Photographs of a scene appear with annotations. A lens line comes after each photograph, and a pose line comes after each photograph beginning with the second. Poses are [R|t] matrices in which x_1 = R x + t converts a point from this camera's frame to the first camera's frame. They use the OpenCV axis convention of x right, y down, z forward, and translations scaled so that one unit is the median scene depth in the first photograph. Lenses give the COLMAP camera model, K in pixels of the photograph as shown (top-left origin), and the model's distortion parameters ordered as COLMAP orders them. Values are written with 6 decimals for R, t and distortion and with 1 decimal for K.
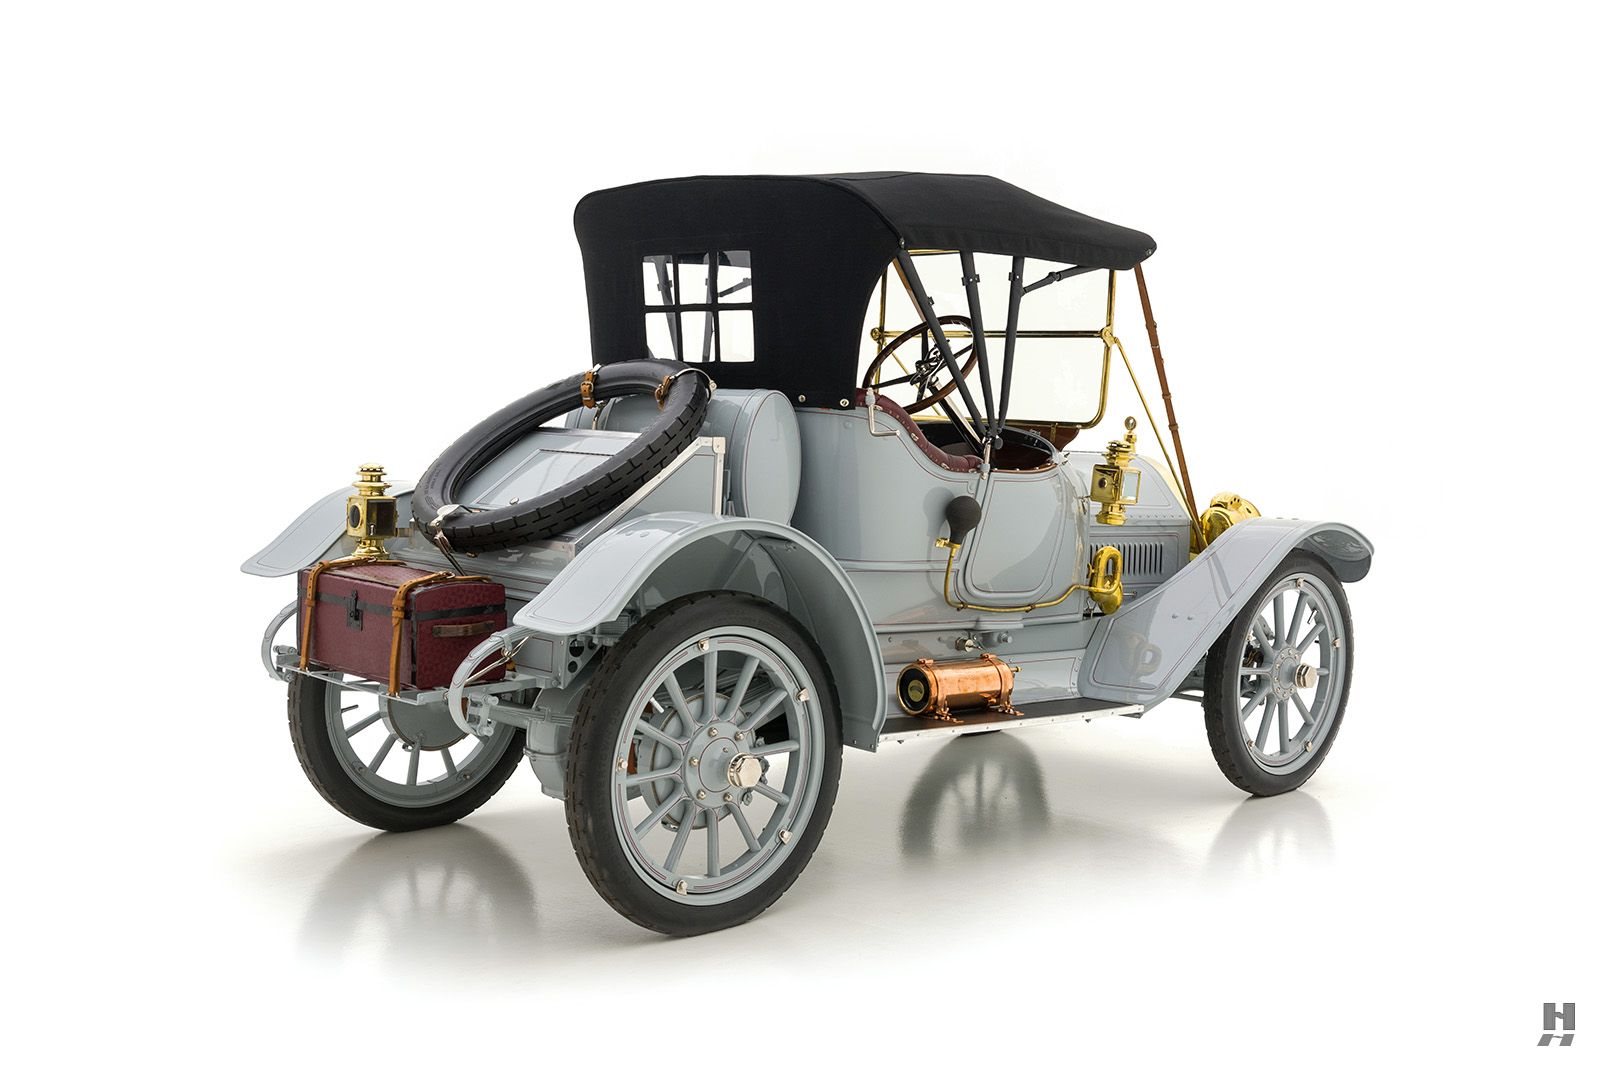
lens RADIAL K [[1724.8, 0, 795.6], [0, 1724.8, 534.7], [0, 0, 1]] dist [-0.085775, 0.000000]
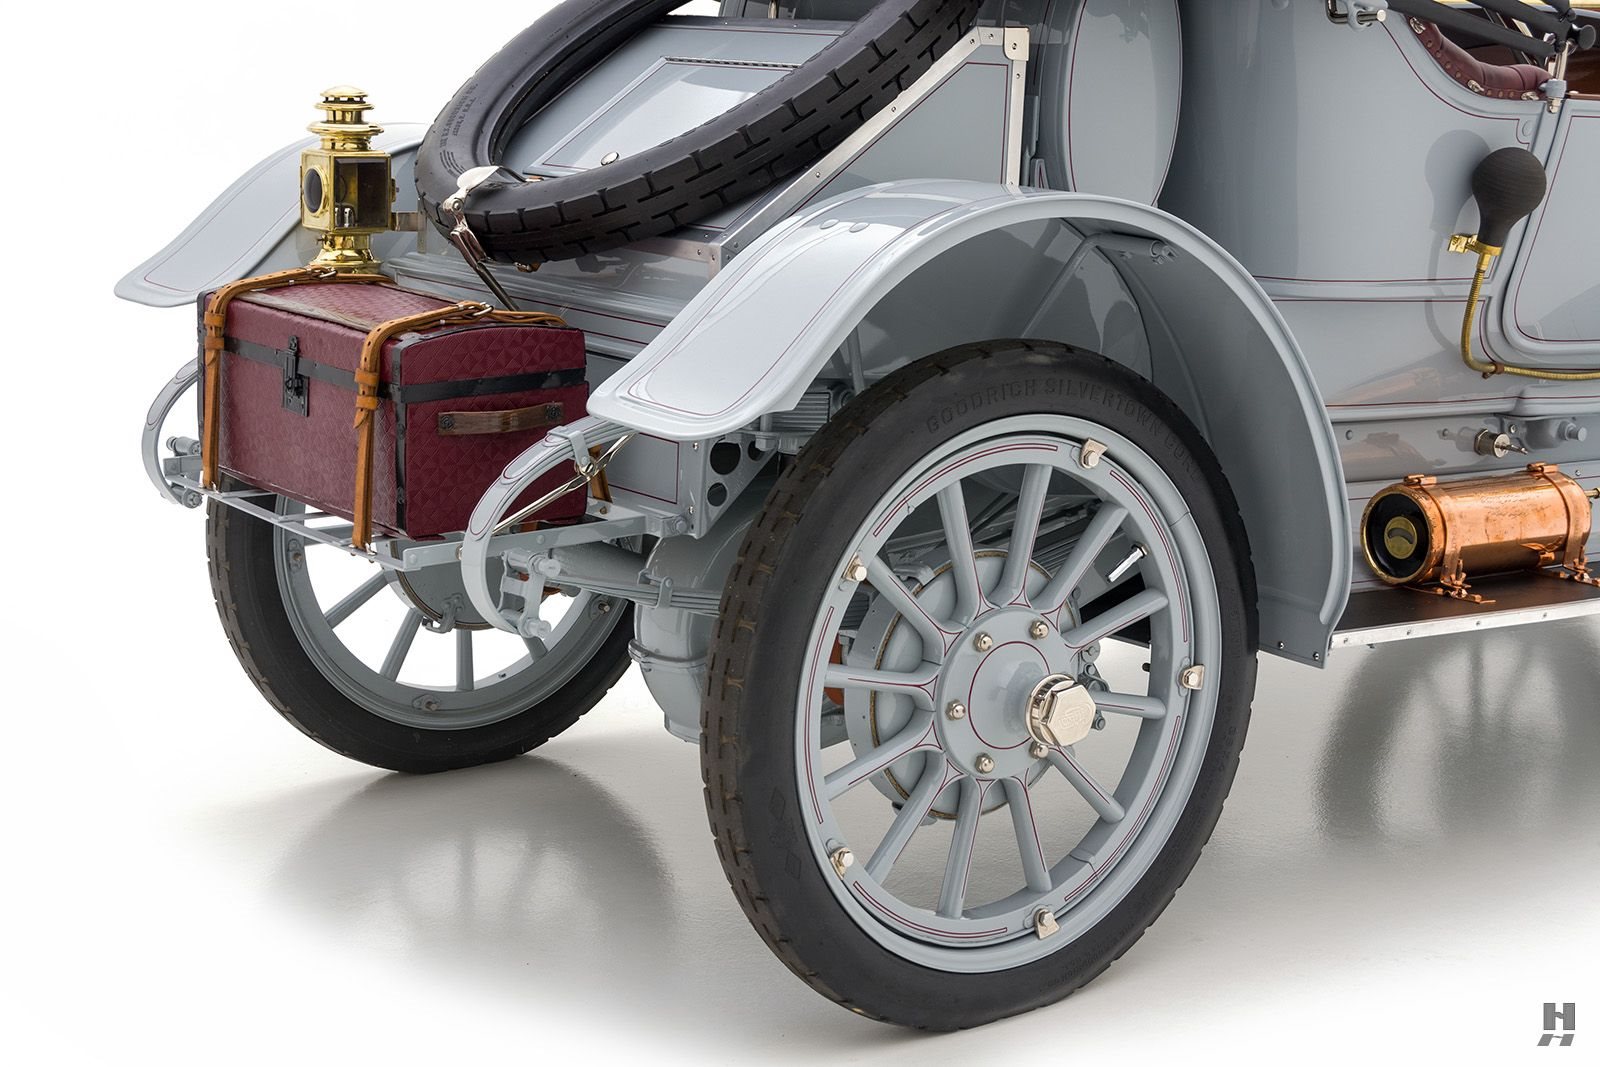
lens RADIAL K [[2654.1, 0, 796.9], [0, 2654.1, 592.5], [0, 0, 1]] dist [0.014851, 0.000000]
pose [[0.992381, 0.017510, -0.121955, -0.011342], [-0.000594, 0.990518, 0.137382, -0.000678], [0.123204, -0.136263, 0.982982, 0.222040]]
